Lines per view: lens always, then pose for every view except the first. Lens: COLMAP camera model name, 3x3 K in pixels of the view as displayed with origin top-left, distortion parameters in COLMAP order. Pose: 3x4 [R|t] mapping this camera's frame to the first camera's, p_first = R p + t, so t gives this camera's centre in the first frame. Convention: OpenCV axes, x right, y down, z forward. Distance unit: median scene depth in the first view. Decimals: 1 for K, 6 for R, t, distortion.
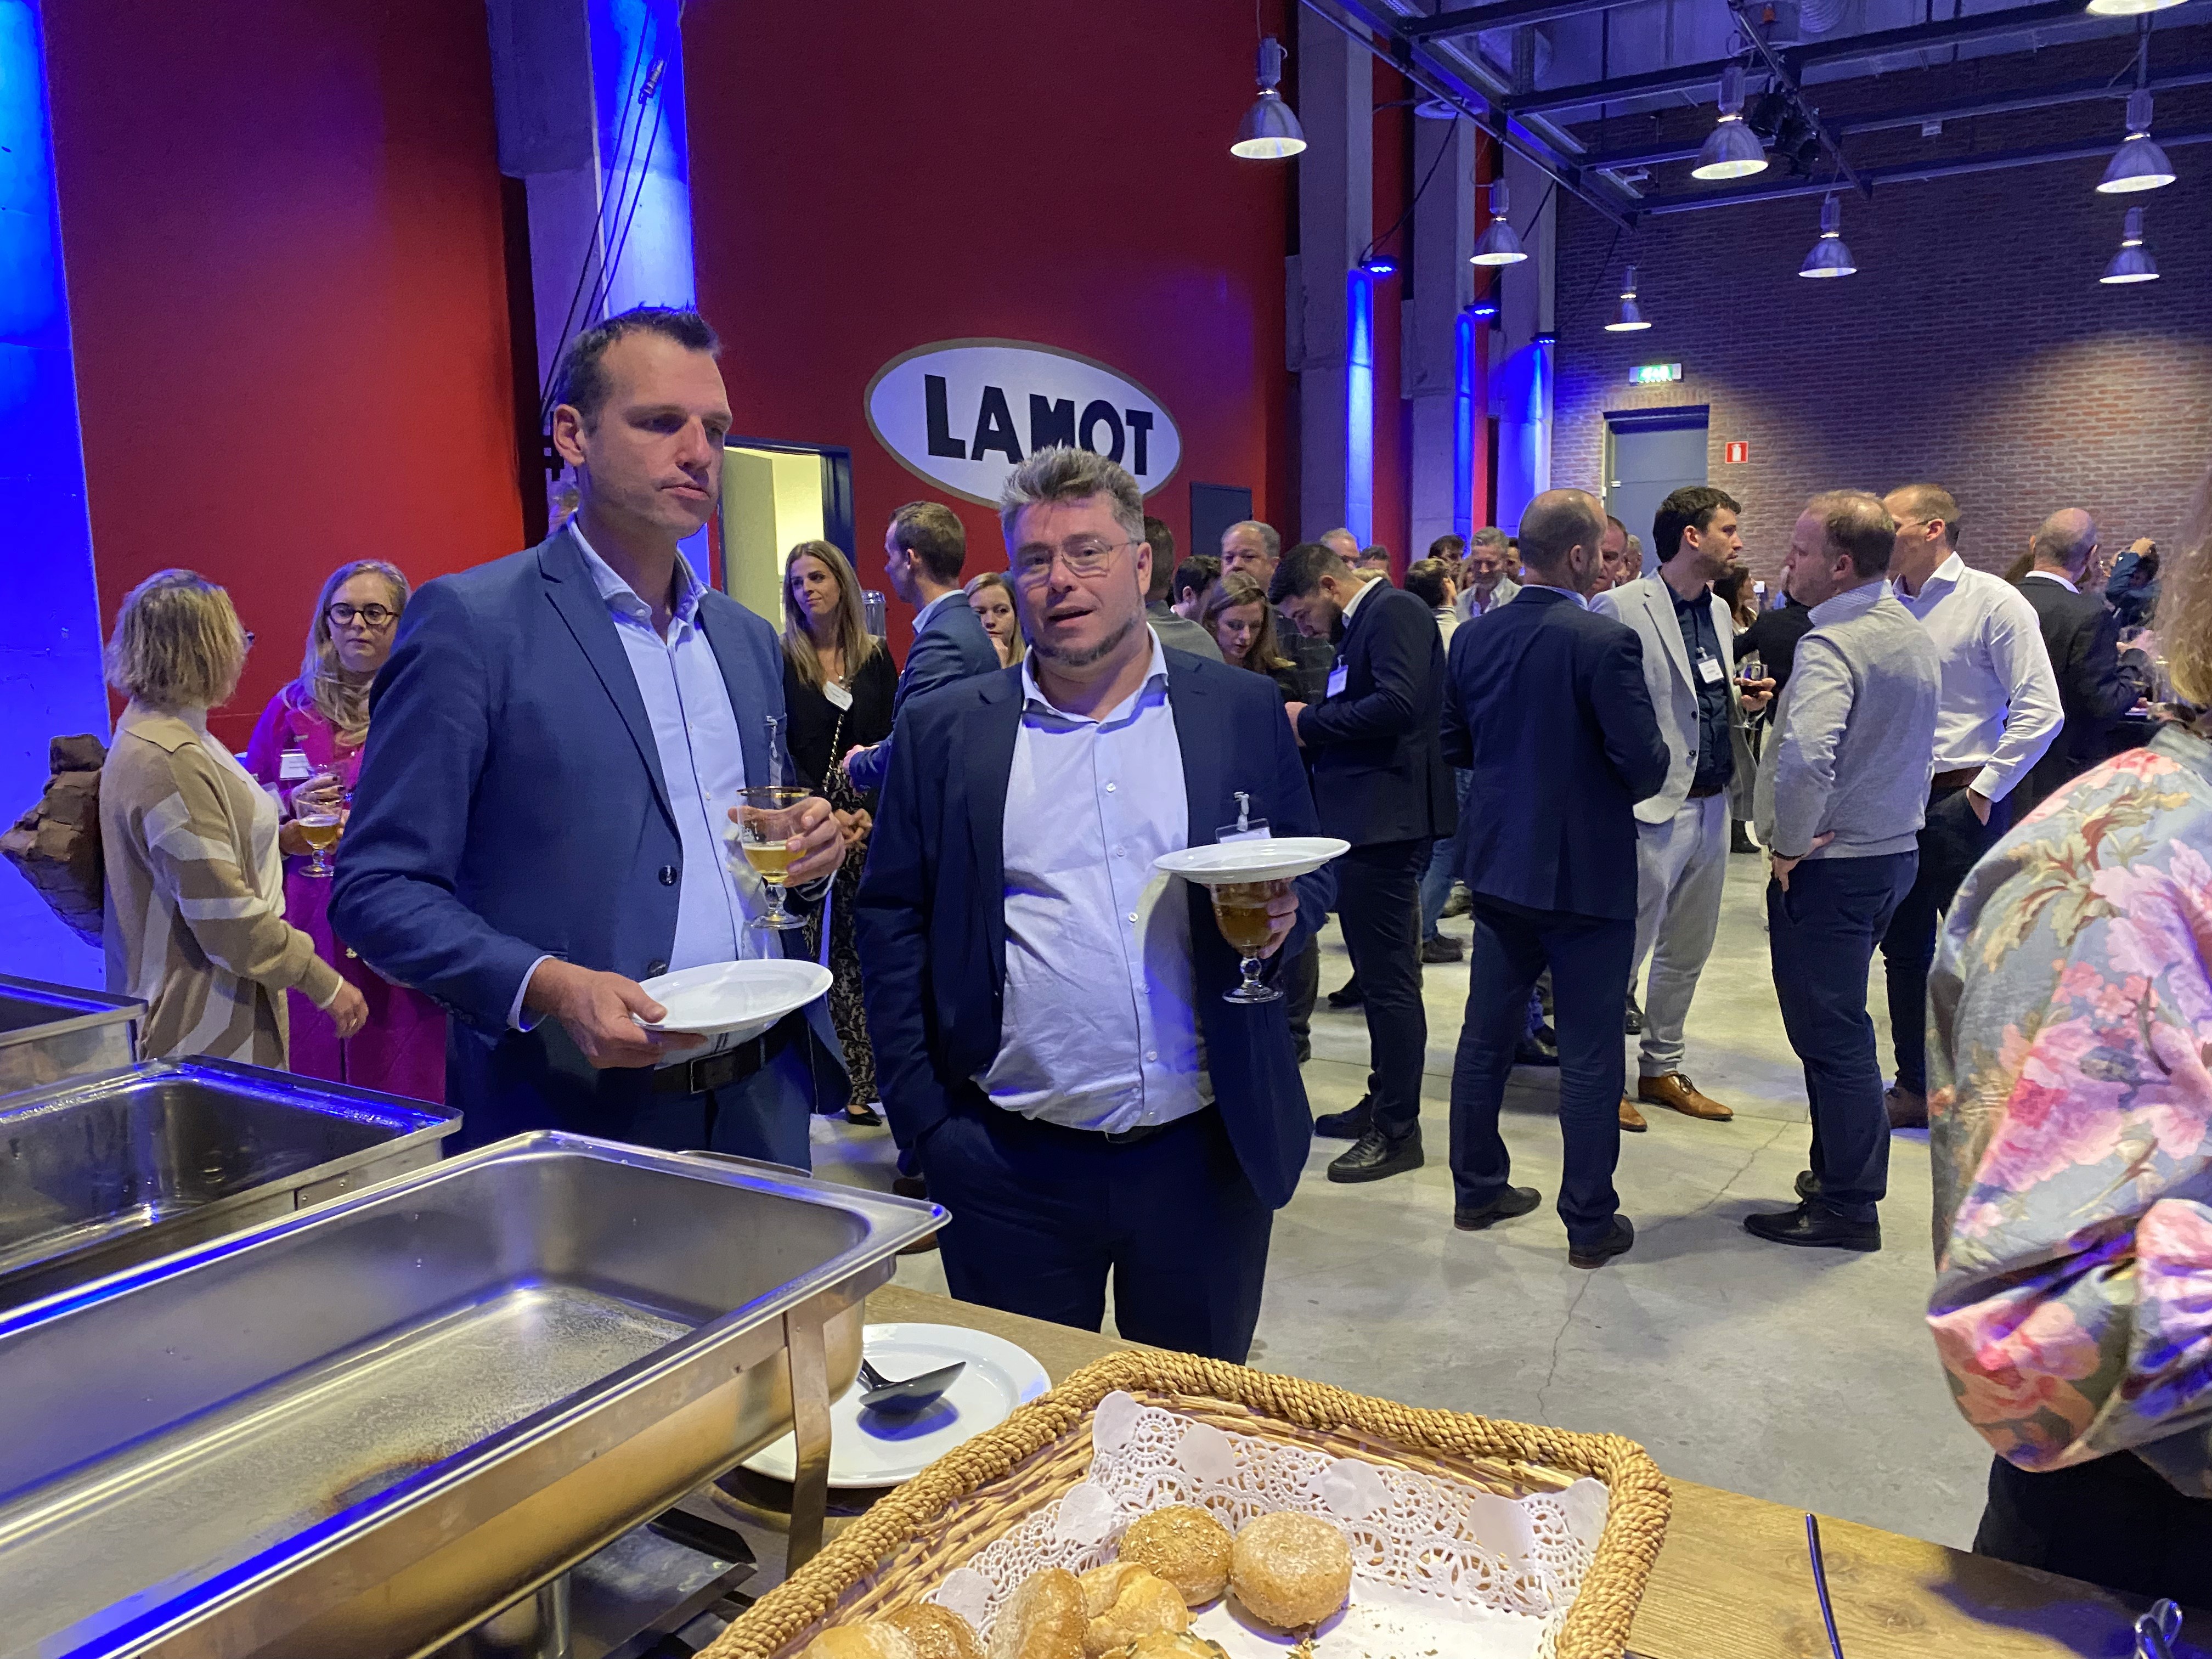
lens RADIAL K [[1657.3, 0, 1091.6], [0, 1657.3, 839.8], [0, 0, 1]] dist [0.007573, -0.007175]
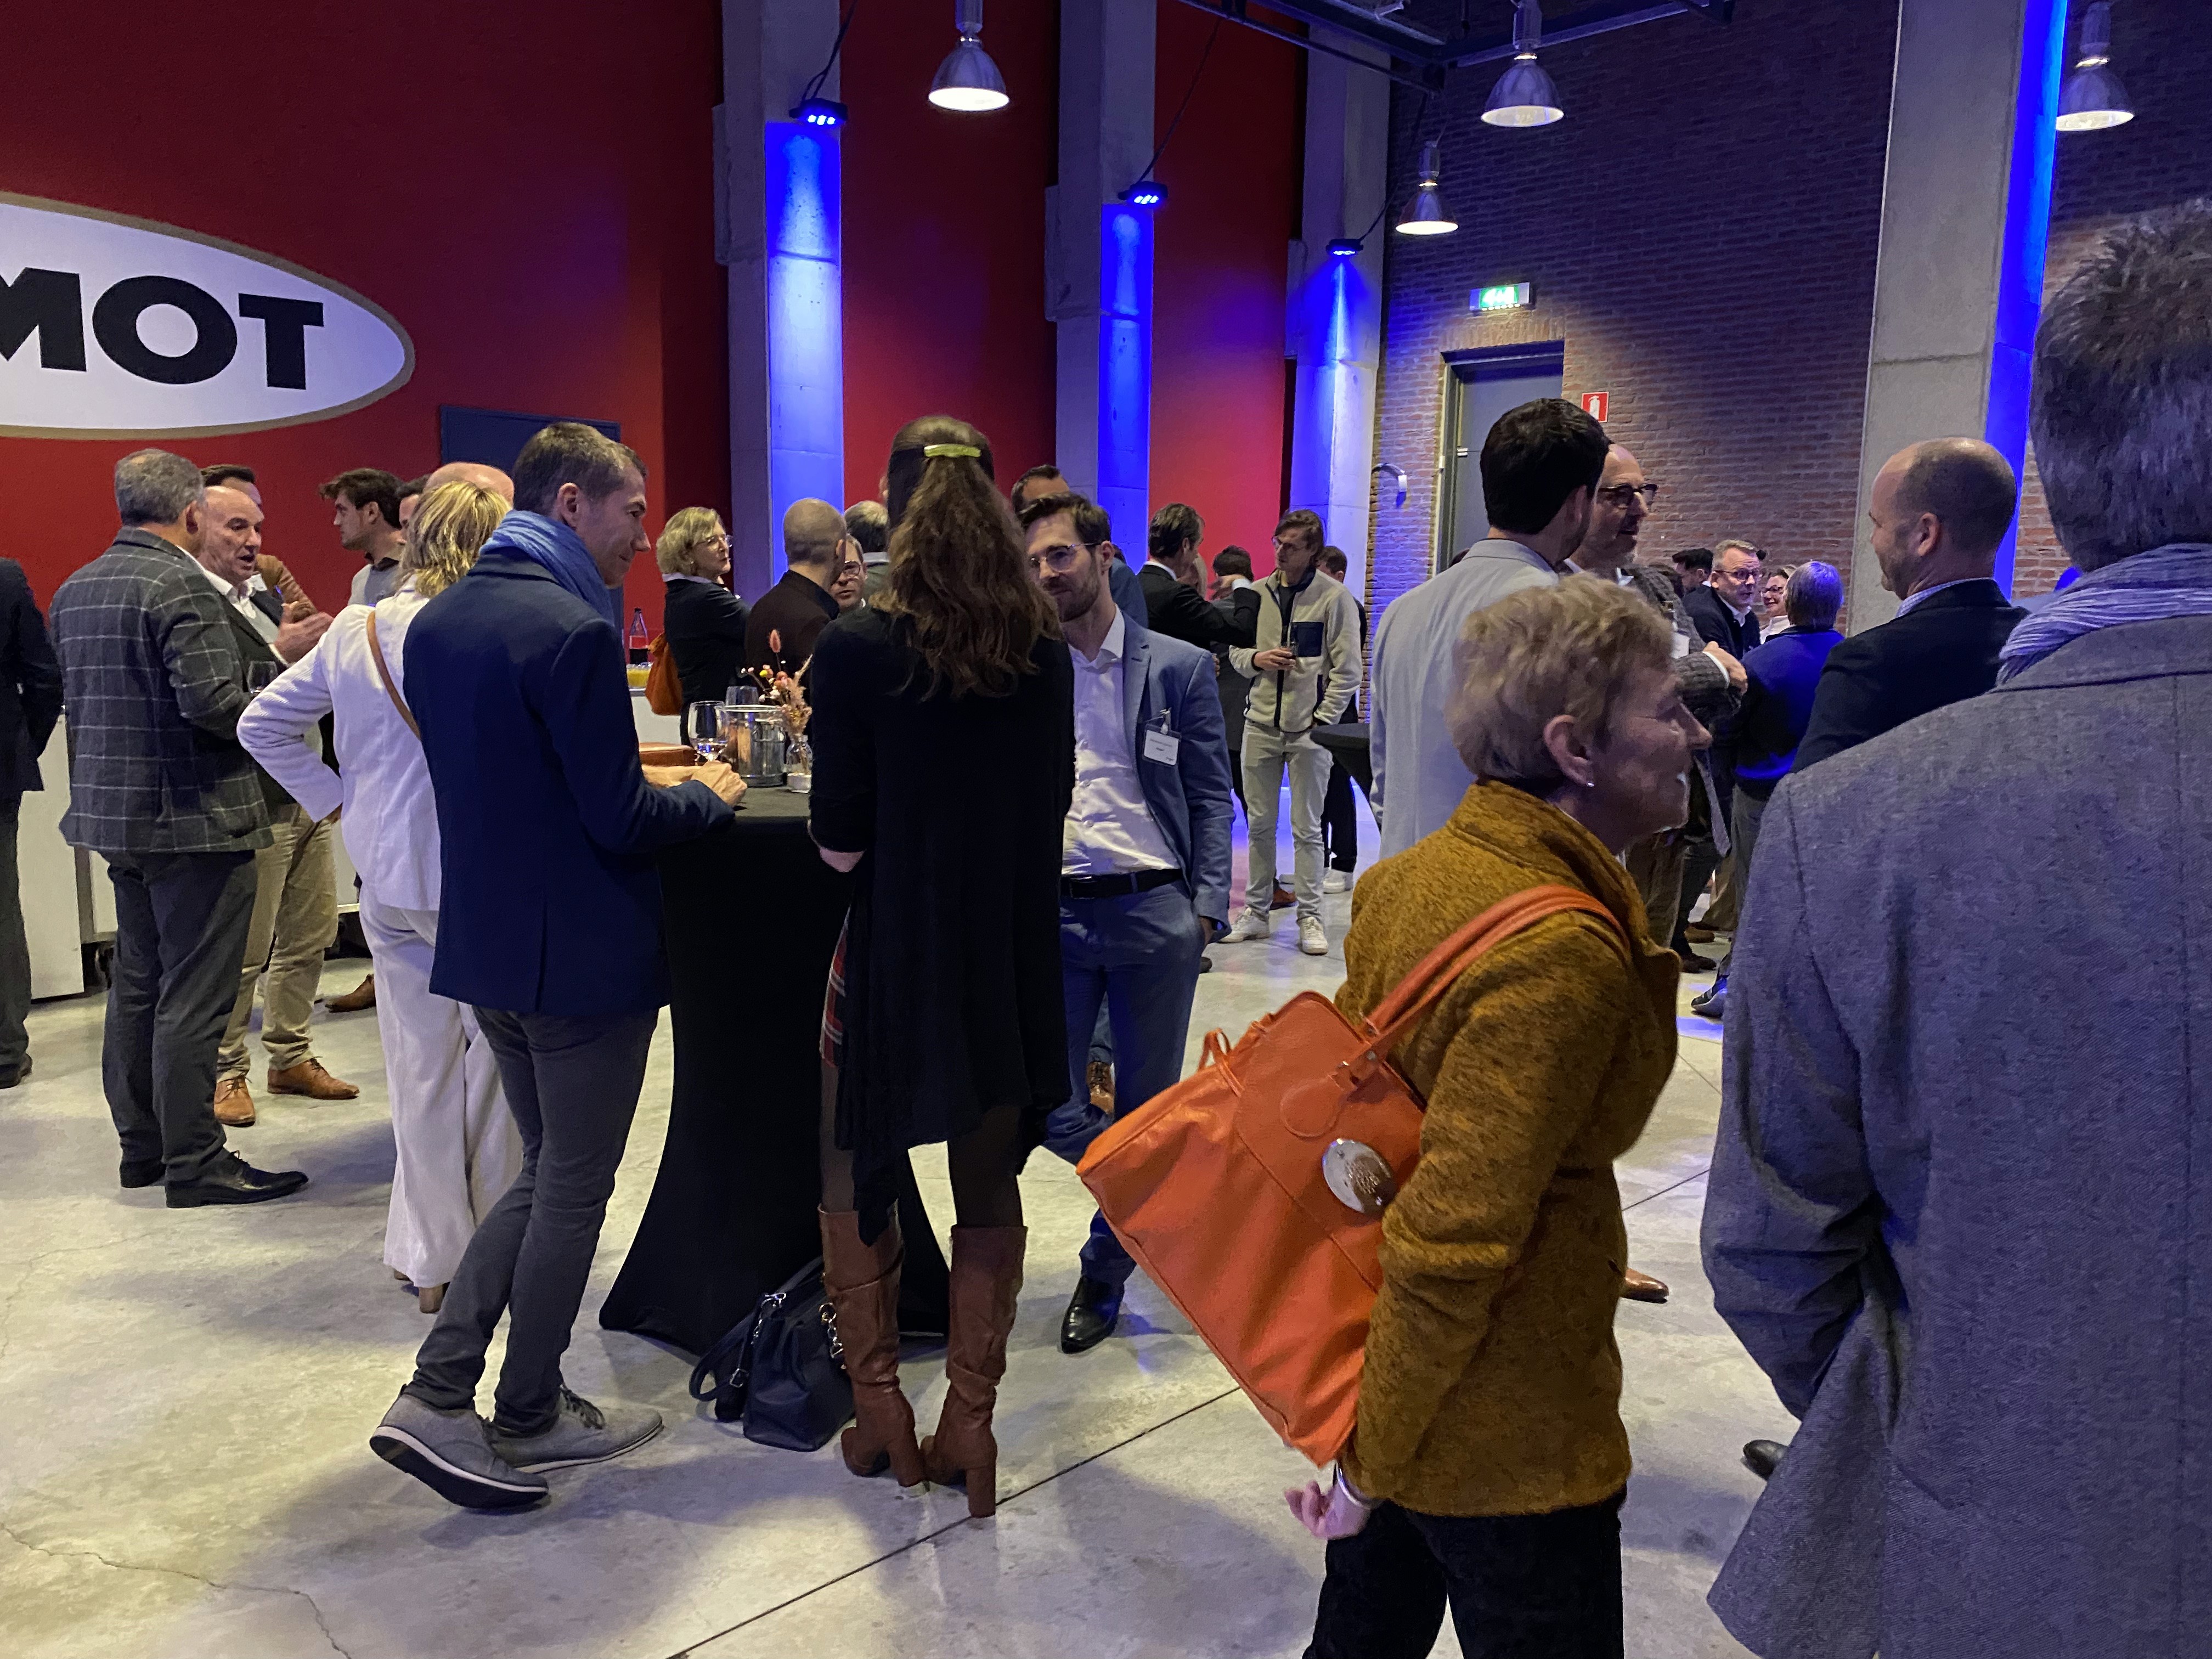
lens RADIAL K [[1657.3, 0, 1102.3], [0, 1657.3, 836.4], [0, 0, 1]] dist [0.007573, -0.007175]
pose [[0.967174, 0.078792, -0.241592, 0.370301], [-0.078197, 0.996865, 0.012066, -0.043880], [0.241786, 0.007222, 0.970303, 0.265423]]
